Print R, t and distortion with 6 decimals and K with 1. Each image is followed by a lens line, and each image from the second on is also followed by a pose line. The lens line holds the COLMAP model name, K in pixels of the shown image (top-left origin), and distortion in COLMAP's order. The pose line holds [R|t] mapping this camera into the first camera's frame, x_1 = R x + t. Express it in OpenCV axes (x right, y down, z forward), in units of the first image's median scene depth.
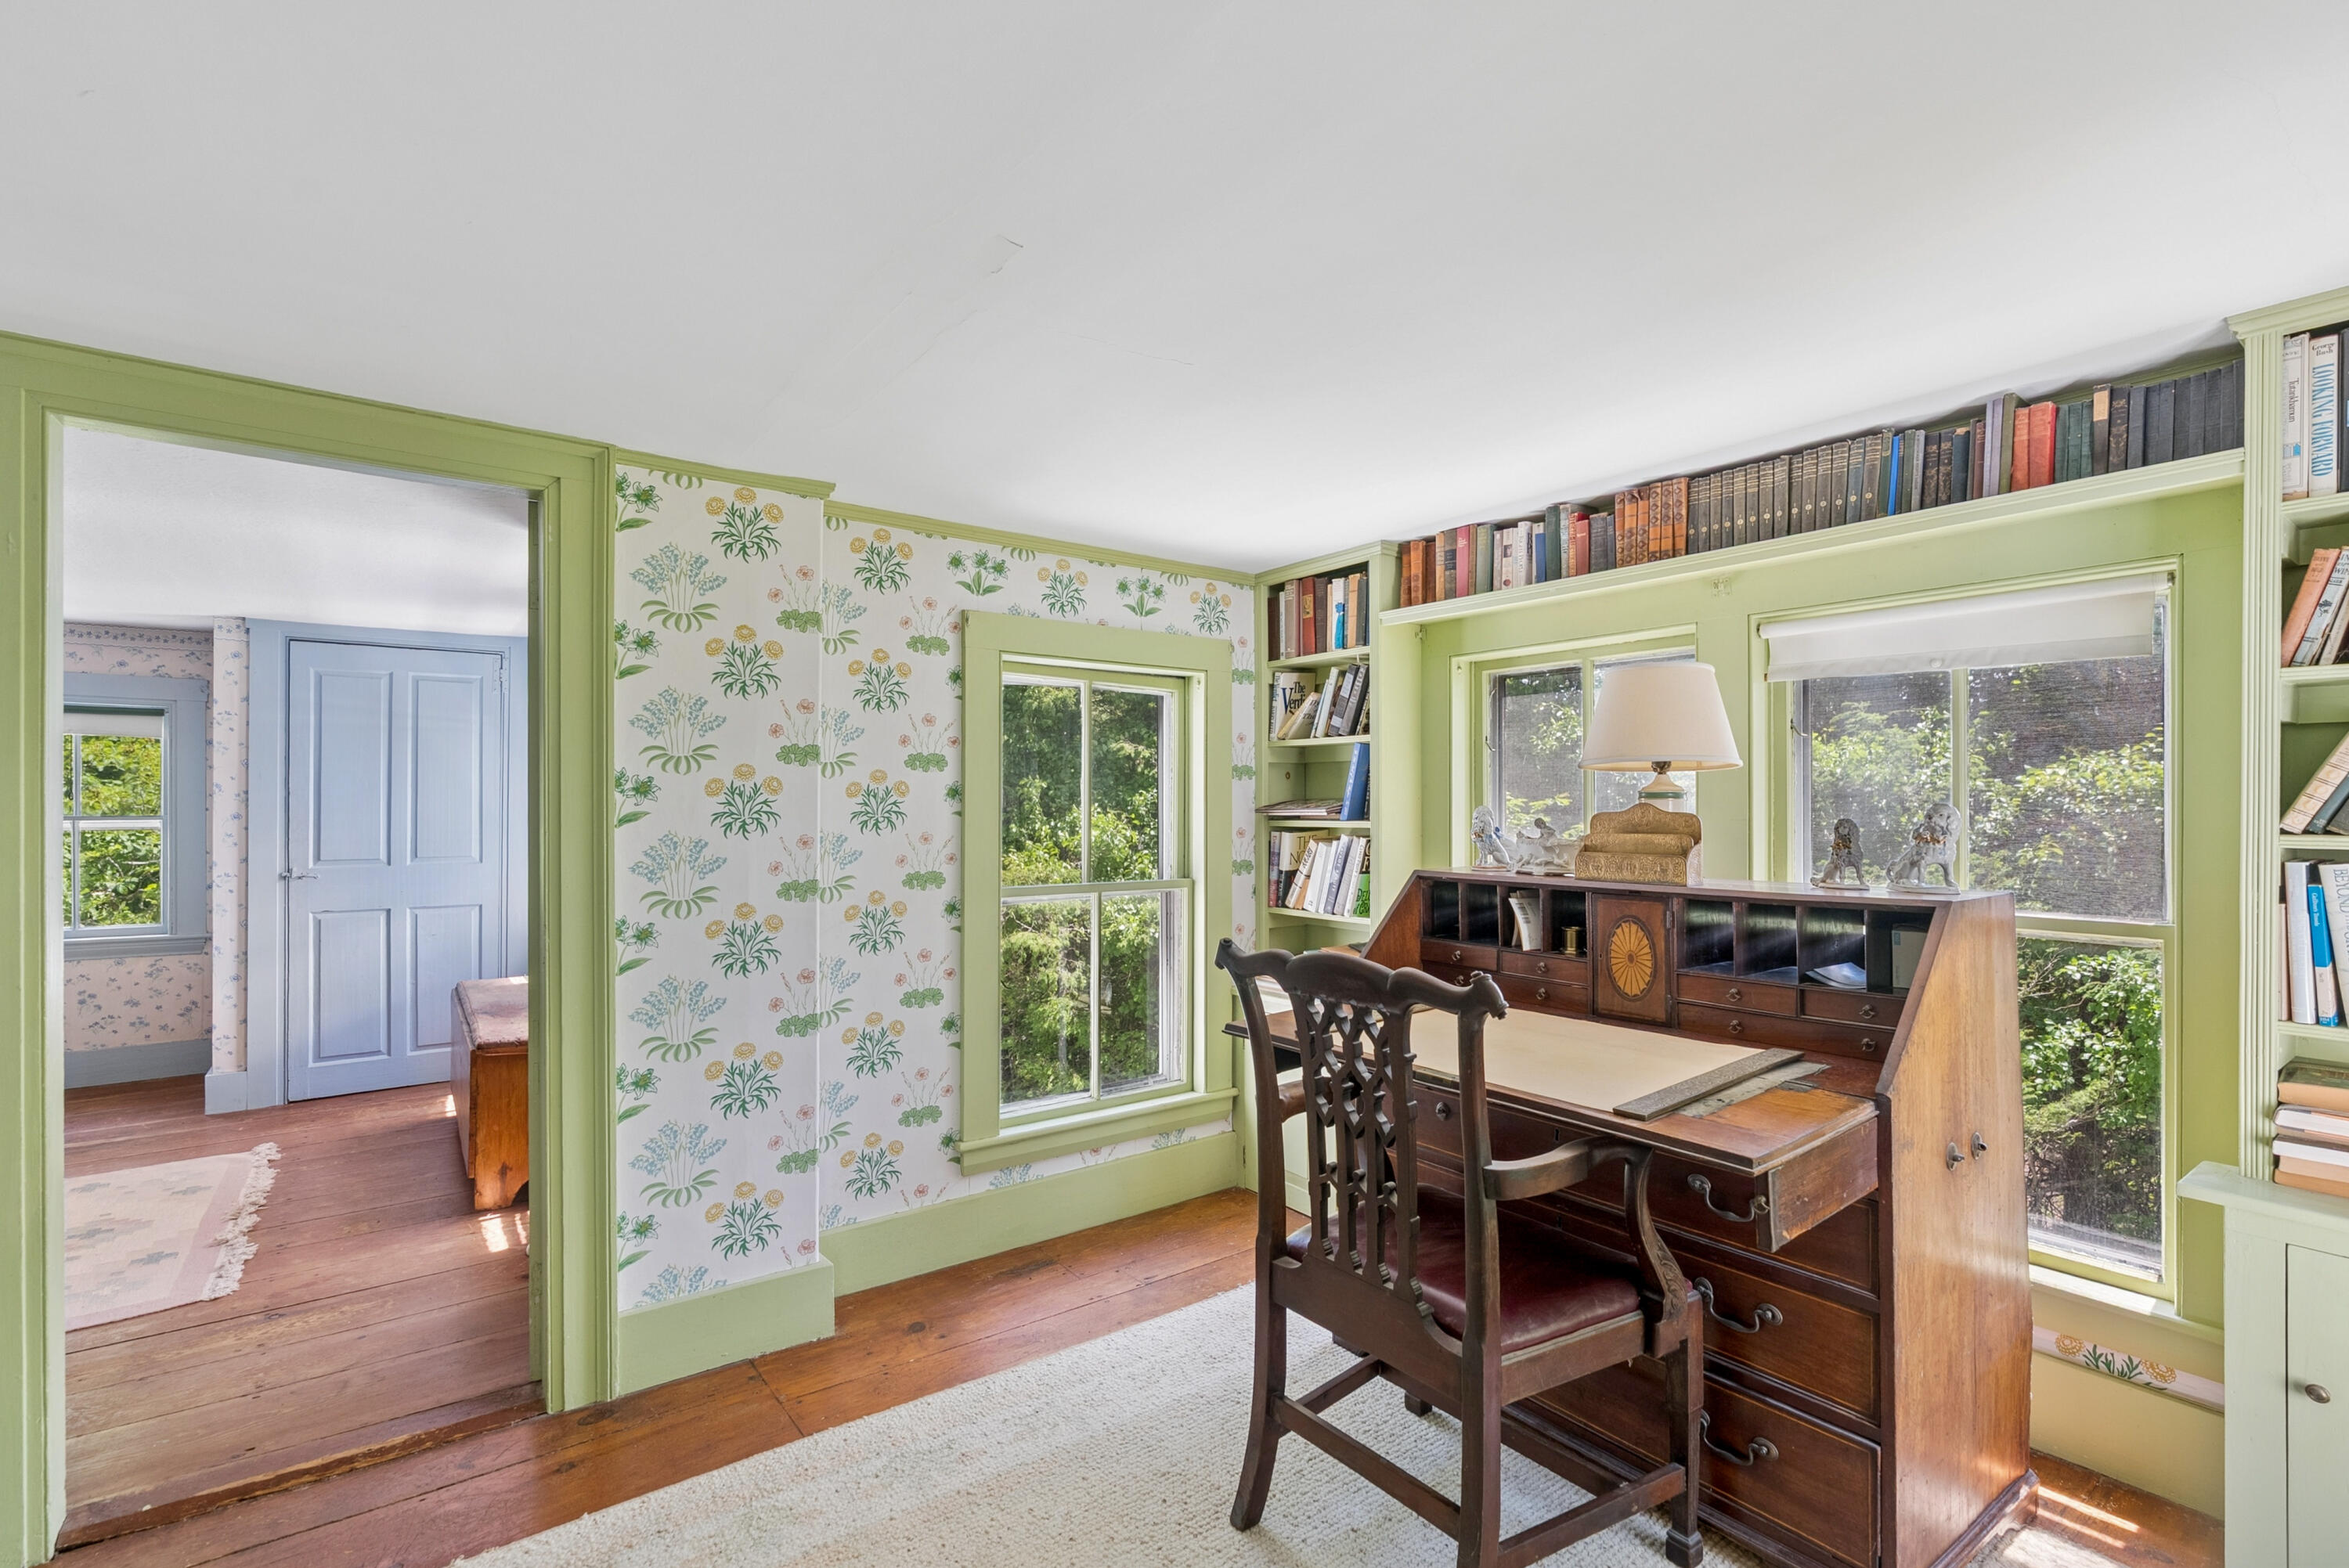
lens RADIAL K [[1067.0, 0, 1168.8], [0, 1067.0, 787.4], [0, 0, 1]] dist [-0.004211, 0.001576]
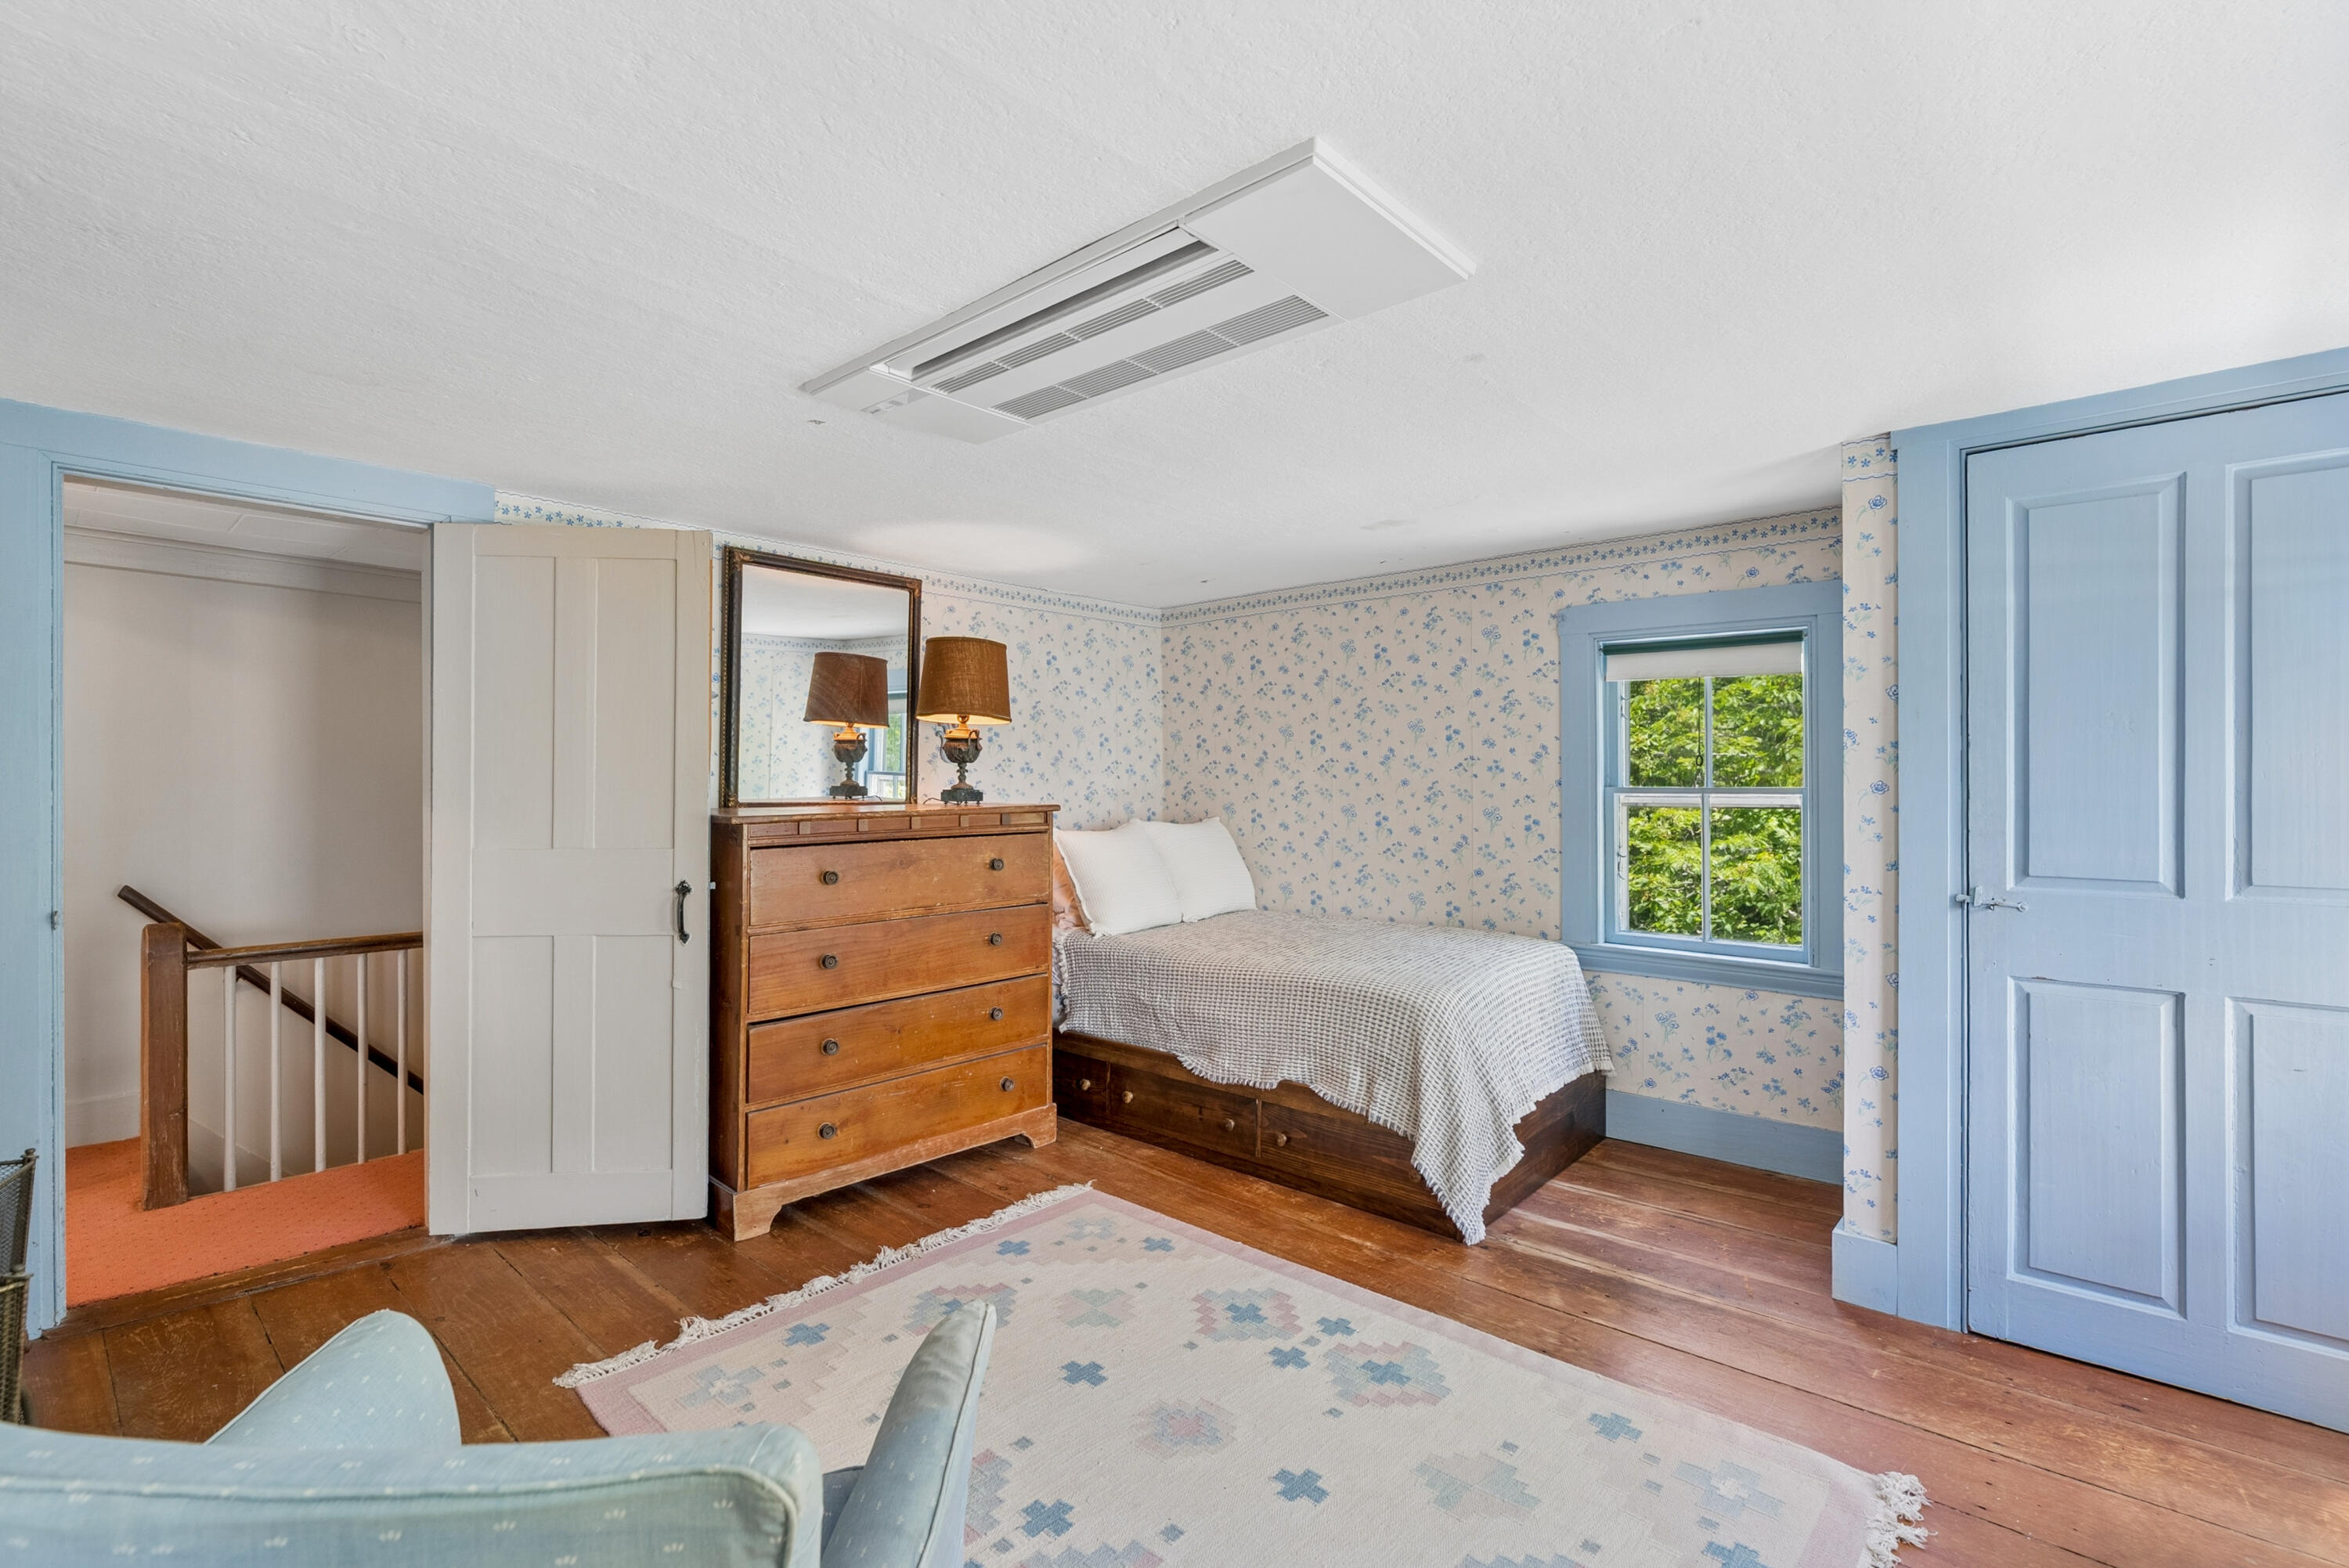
lens RADIAL K [[1067.0, 0, 1168.8], [0, 1067.0, 787.4], [0, 0, 1]] dist [-0.004211, 0.001576]
pose [[0.192755, 0.001712, -0.981245, -0.249189], [0.009794, 0.999945, 0.003669, 0.013507], [0.981198, -0.010317, 0.192727, 0.329936]]
